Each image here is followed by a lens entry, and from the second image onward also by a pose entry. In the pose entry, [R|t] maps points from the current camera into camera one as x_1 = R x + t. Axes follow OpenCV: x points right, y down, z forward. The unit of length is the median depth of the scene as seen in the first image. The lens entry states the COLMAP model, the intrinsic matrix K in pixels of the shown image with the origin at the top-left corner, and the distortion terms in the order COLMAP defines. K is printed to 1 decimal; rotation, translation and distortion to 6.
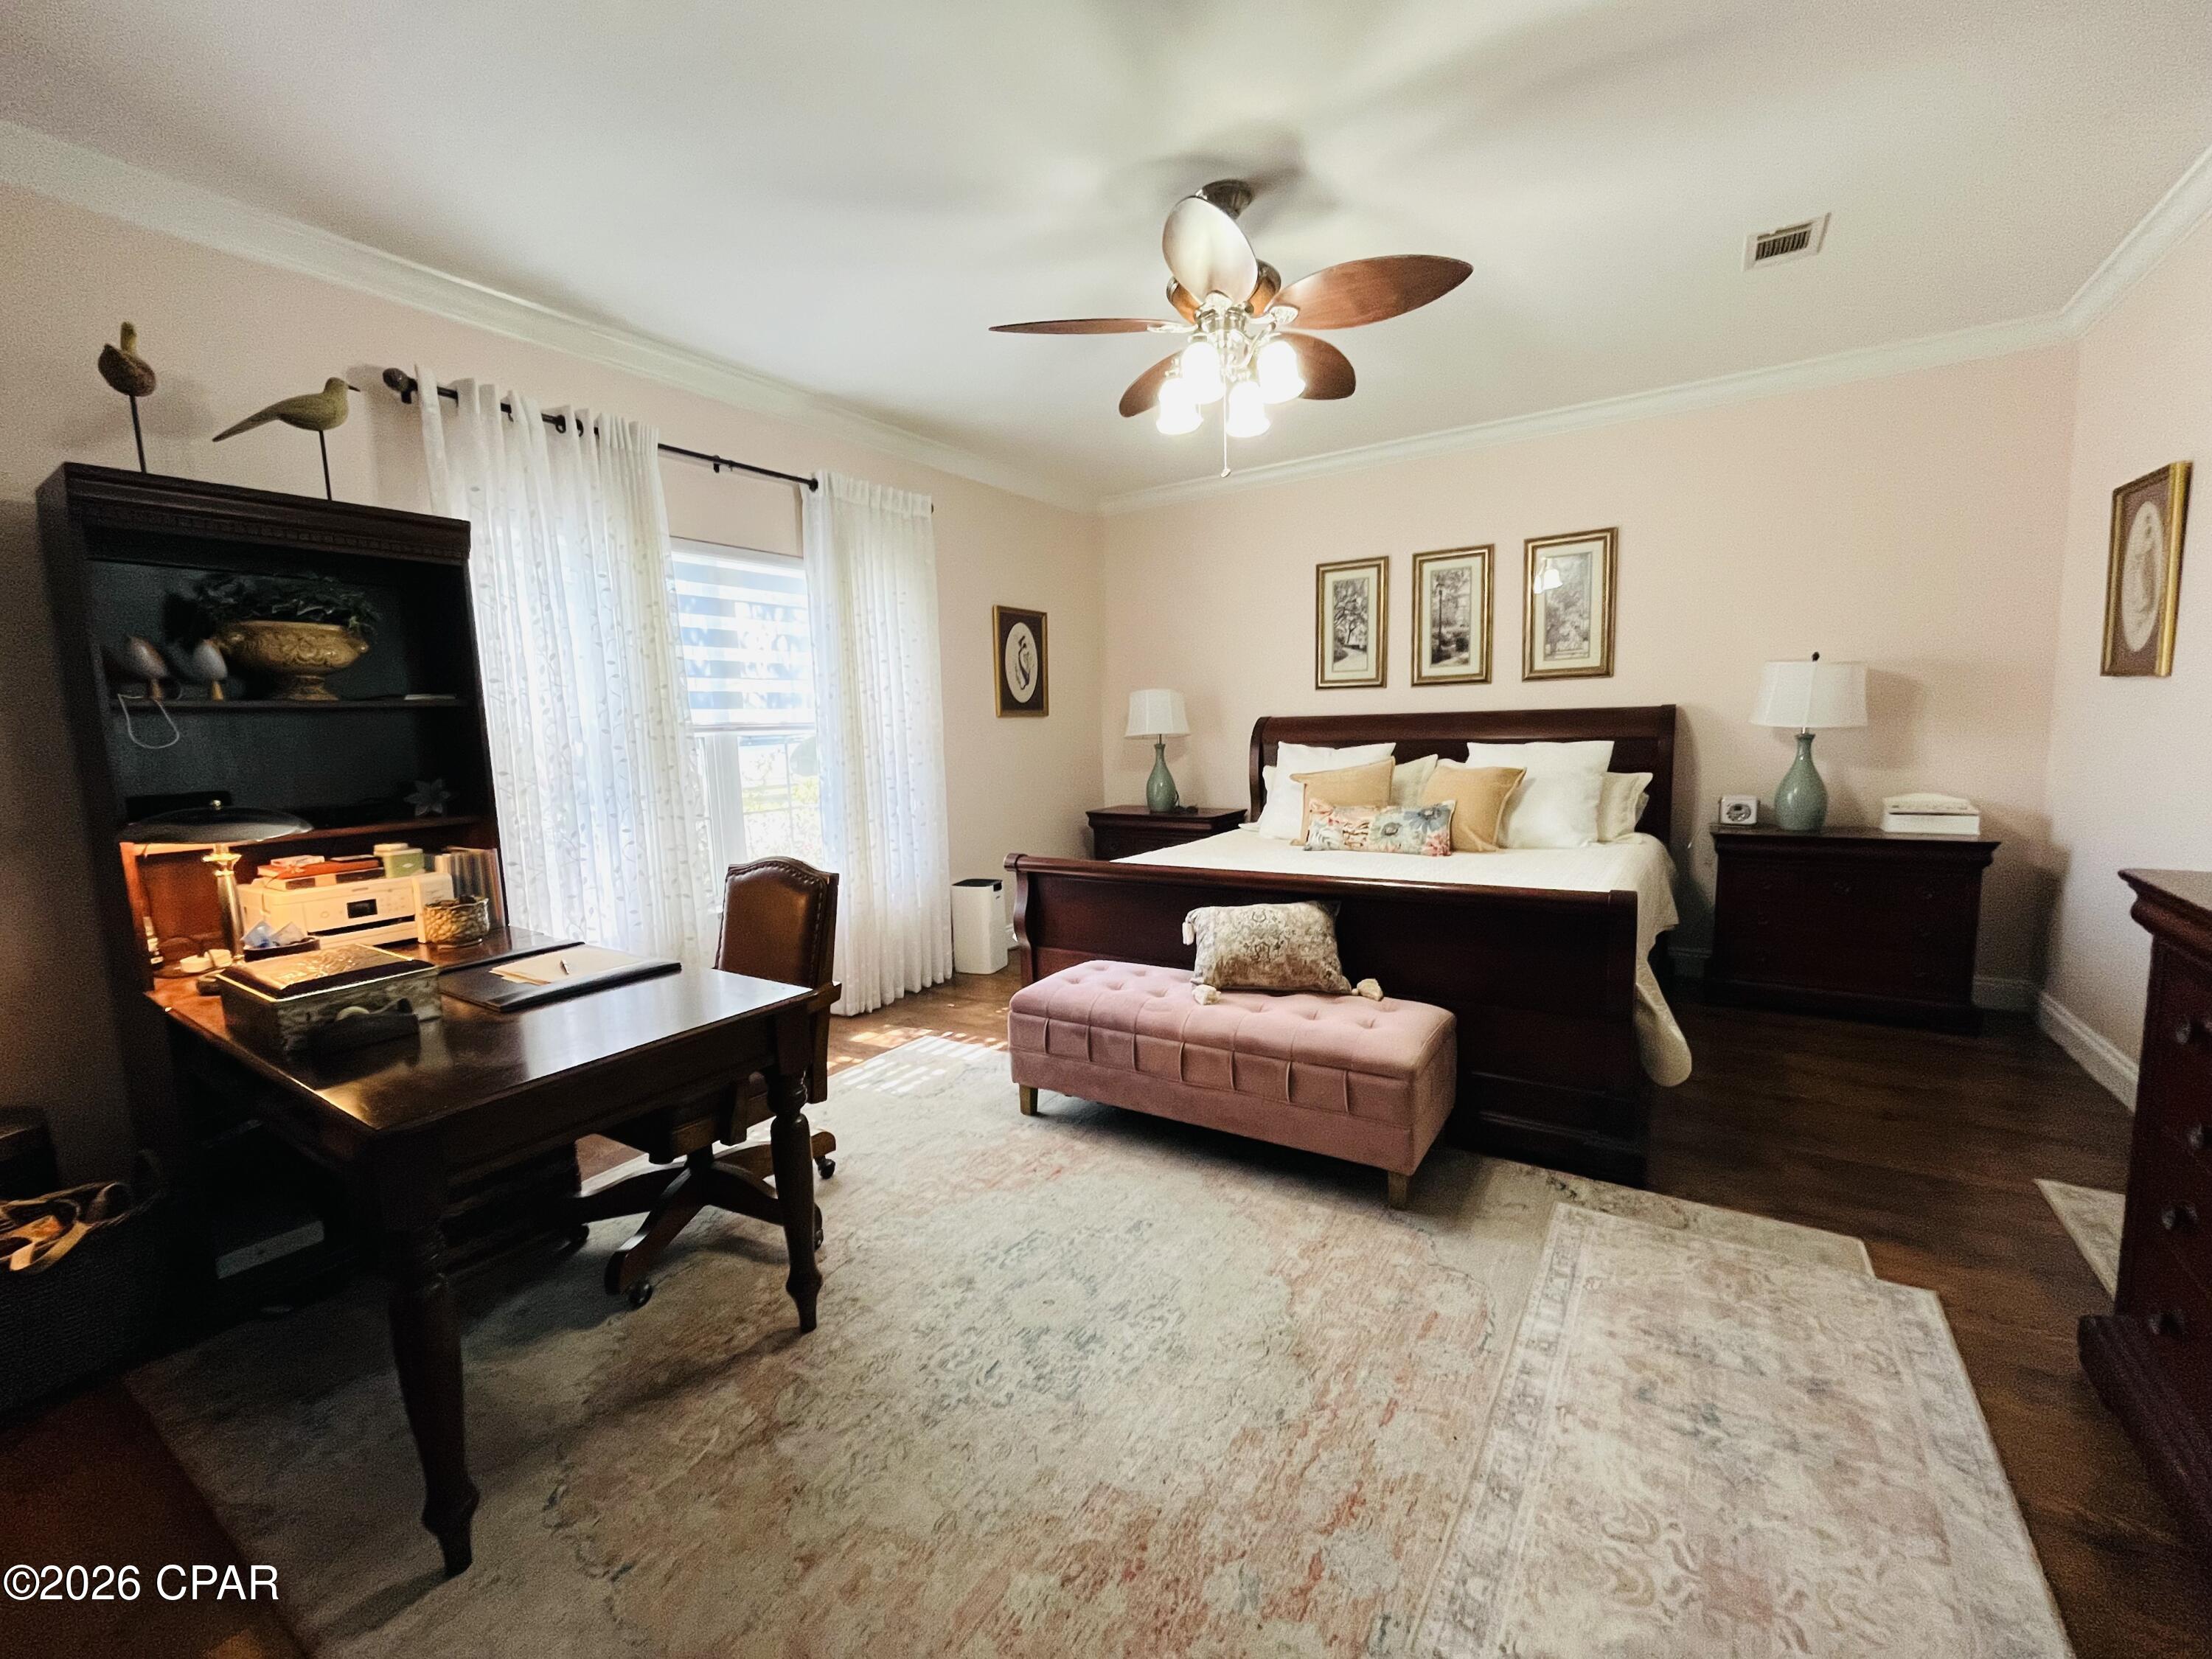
lens RADIAL K [[899.2, 0, 1110.8], [0, 899.2, 832.3], [0, 0, 1]] dist [-0.004601, 0.000109]
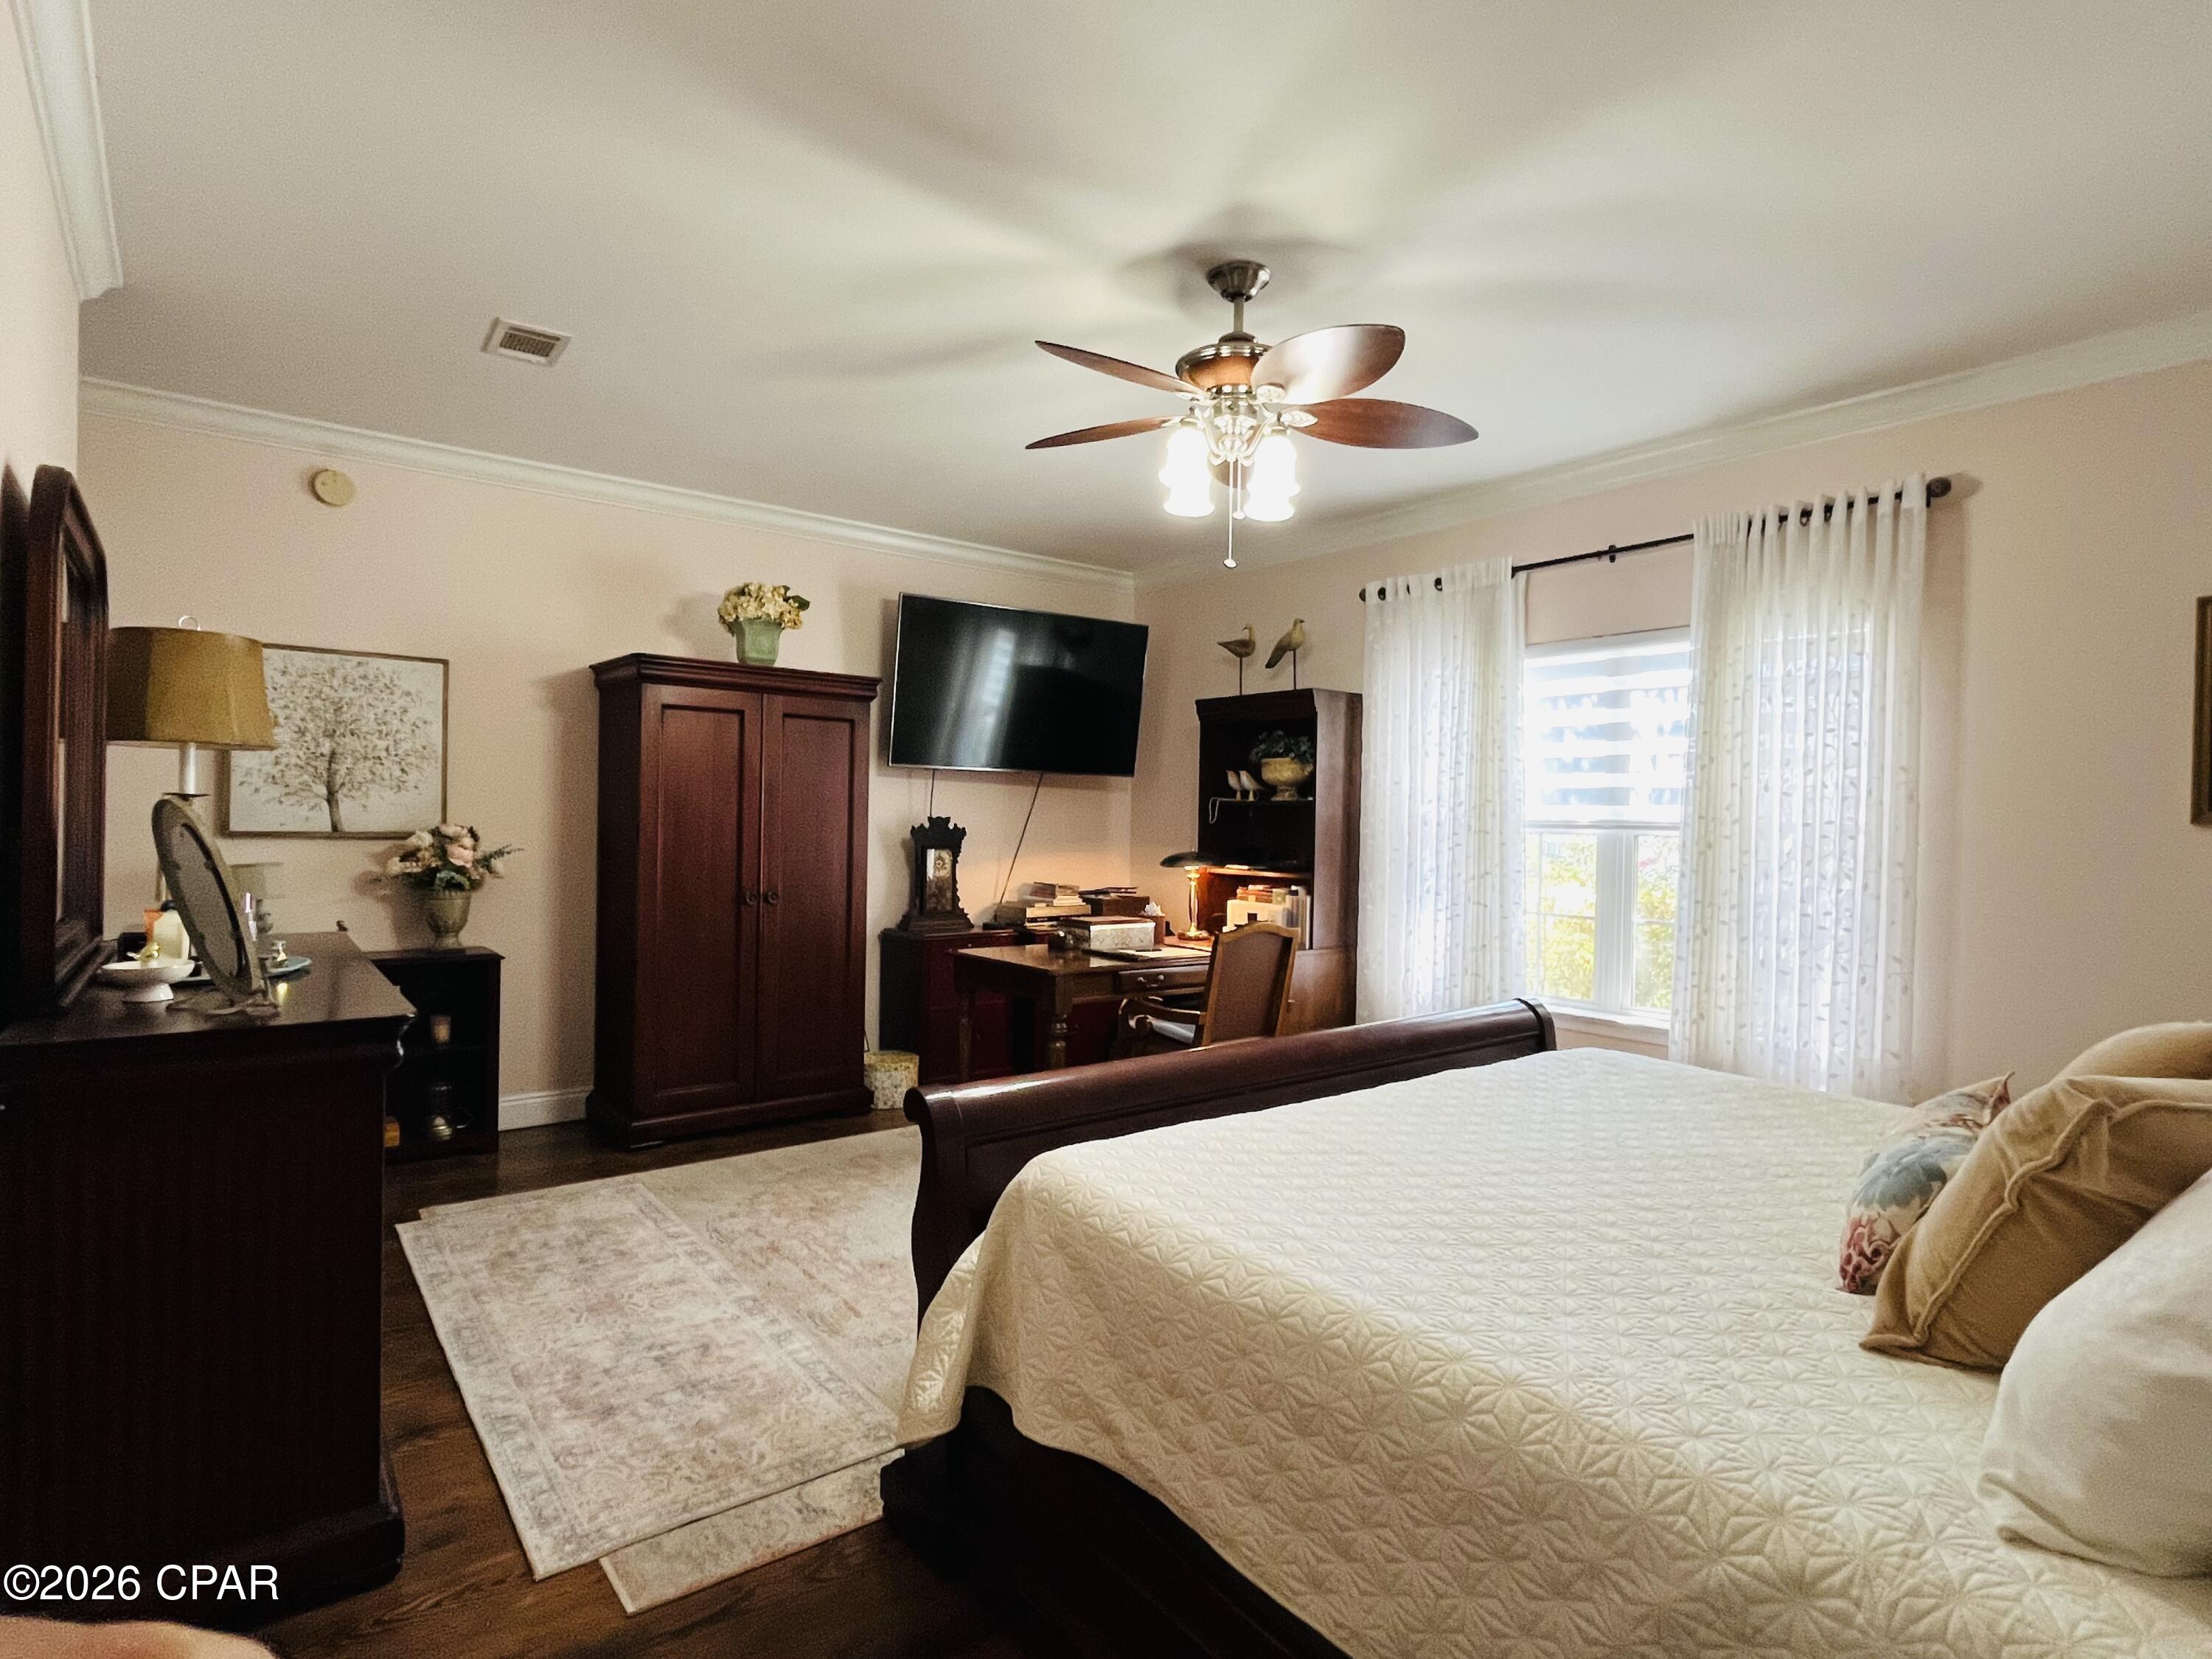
lens RADIAL K [[1162.8, 0, 1107.5], [0, 1162.8, 830.3], [0, 0, 1]] dist [-0.005808, 0.000172]
pose [[-0.322574, 0.038285, -0.945770, 1.860433], [-0.118694, 0.989659, 0.080544, -0.308079], [0.939073, 0.138238, -0.314694, 1.862708]]
